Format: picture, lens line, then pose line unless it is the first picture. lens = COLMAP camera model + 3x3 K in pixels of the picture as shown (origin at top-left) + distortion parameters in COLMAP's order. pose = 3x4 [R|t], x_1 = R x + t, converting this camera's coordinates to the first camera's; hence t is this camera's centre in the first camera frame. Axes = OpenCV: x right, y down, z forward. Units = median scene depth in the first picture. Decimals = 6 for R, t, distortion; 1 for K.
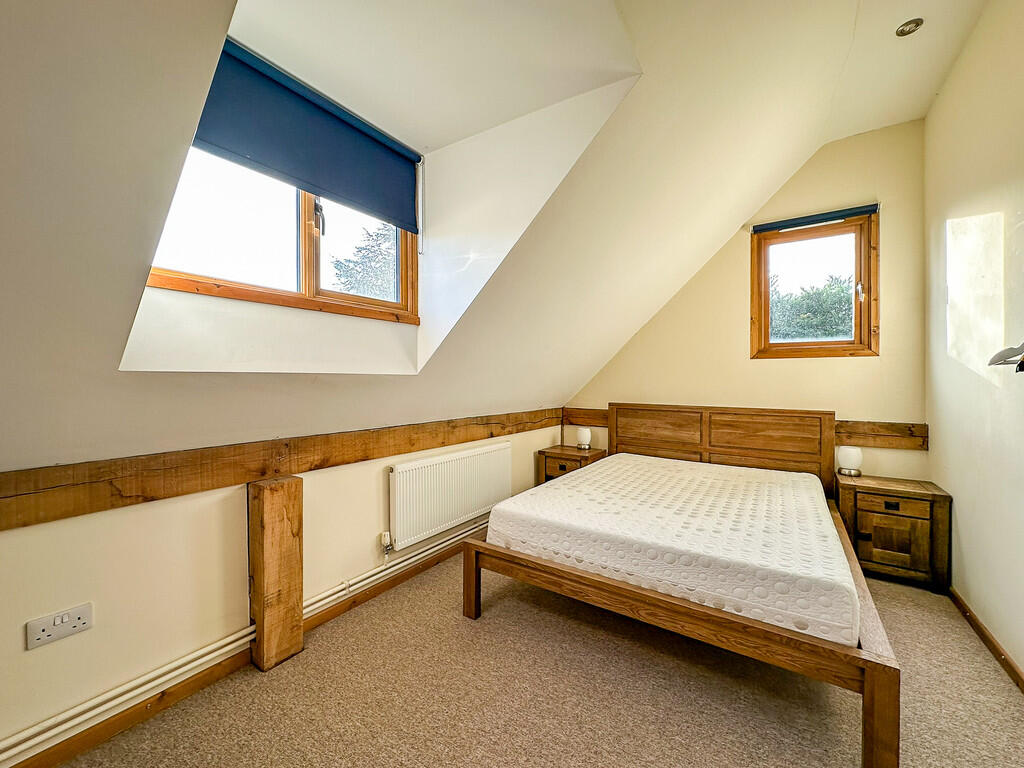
lens RADIAL K [[413.6, 0, 512.0], [0, 413.6, 384.0], [0, 0, 1]] dist [0.000154, -0.002370]
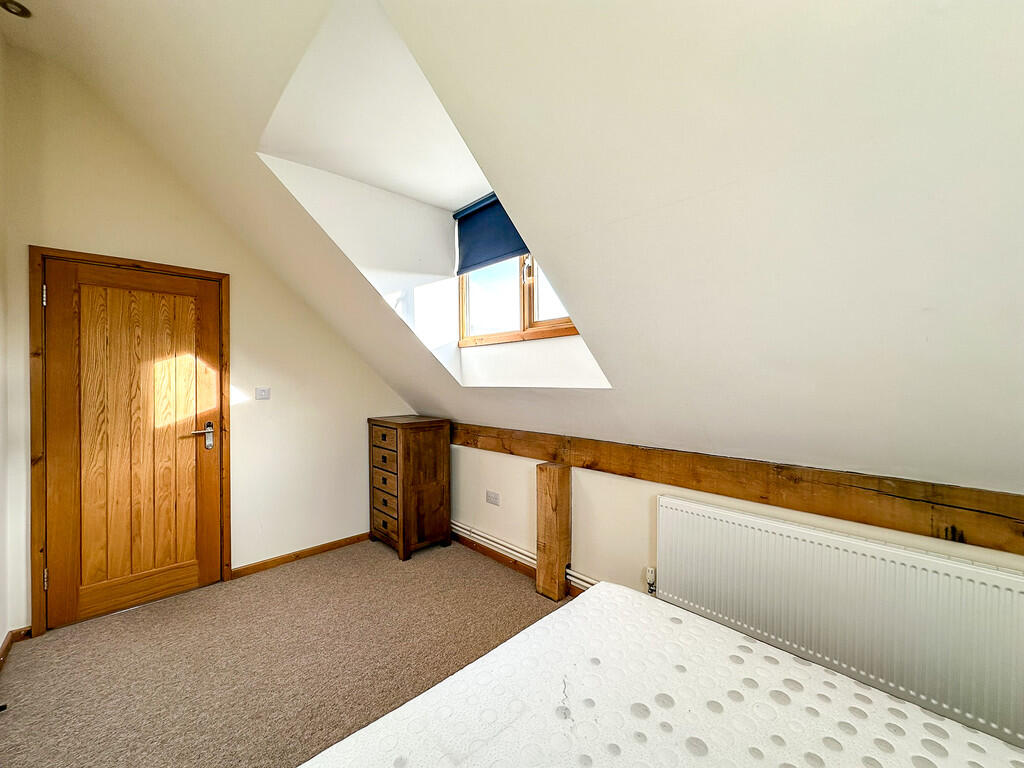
lens RADIAL K [[413.6, 0, 512.0], [0, 413.6, 384.0], [0, 0, 1]] dist [0.000154, -0.002370]
pose [[-0.237155, 0.009461, -0.971426, 0.680033], [-0.004239, 0.999933, 0.010773, -0.041123], [0.971462, 0.006673, -0.237099, 1.032080]]
